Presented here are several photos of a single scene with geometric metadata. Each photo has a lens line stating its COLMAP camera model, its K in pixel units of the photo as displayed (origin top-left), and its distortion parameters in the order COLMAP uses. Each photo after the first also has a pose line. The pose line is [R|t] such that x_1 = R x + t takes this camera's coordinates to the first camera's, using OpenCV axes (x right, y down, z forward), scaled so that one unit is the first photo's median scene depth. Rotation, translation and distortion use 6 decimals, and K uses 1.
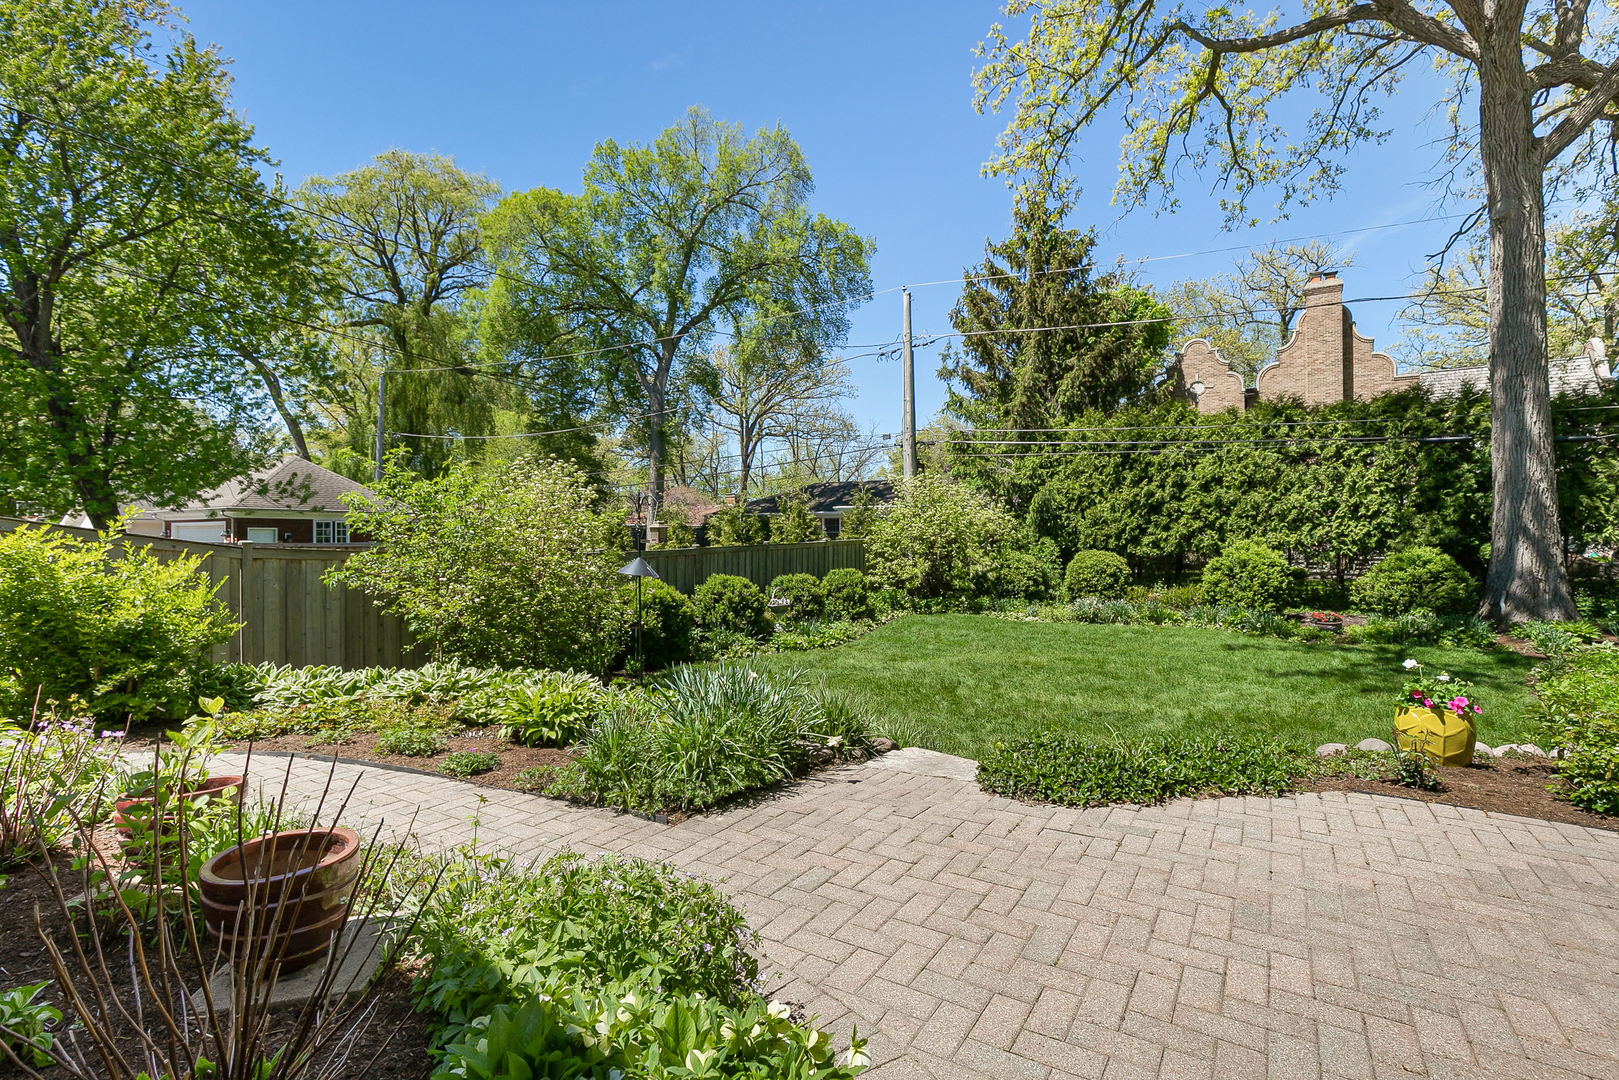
lens RADIAL K [[732.3, 0, 824.2], [0, 732.3, 540.4], [0, 0, 1]] dist [-0.019687, 0.004619]
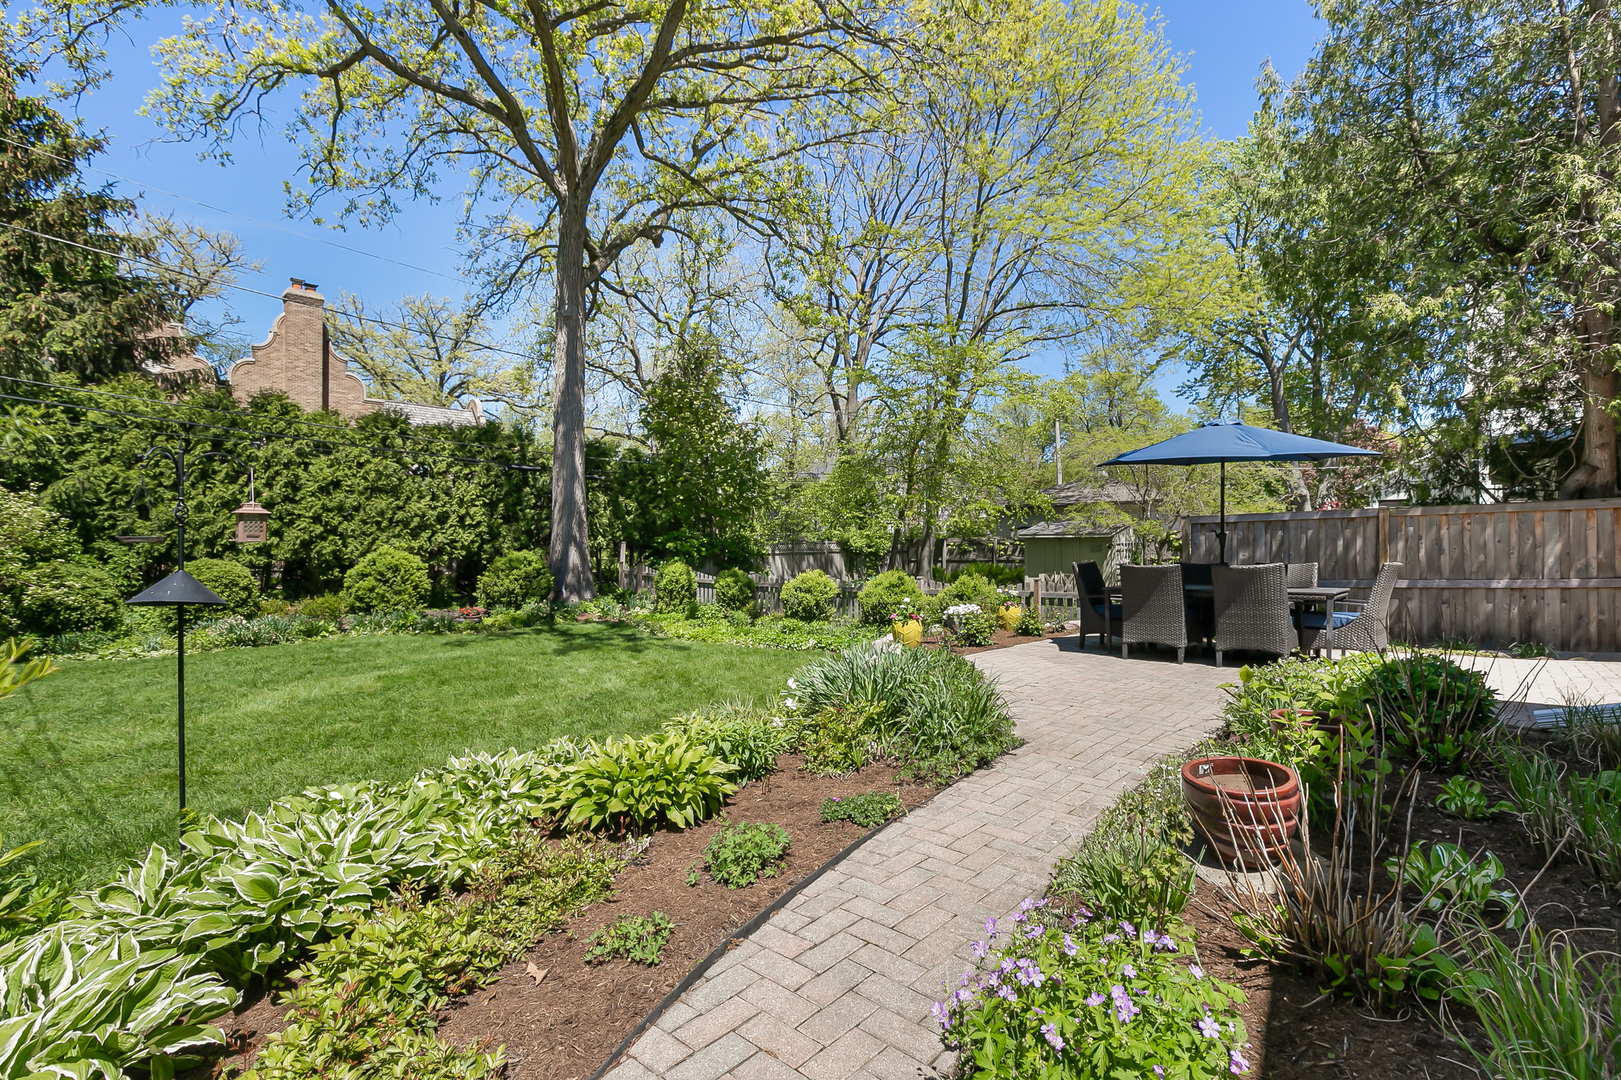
lens RADIAL K [[733.2, 0, 810.5], [0, 733.2, 544.1], [0, 0, 1]] dist [-0.019687, 0.004619]
pose [[0.186402, 0.001254, 0.982473, -0.295891], [0.007879, 0.999965, -0.002771, 0.004599], [-0.982442, 0.008258, 0.186386, 0.214390]]
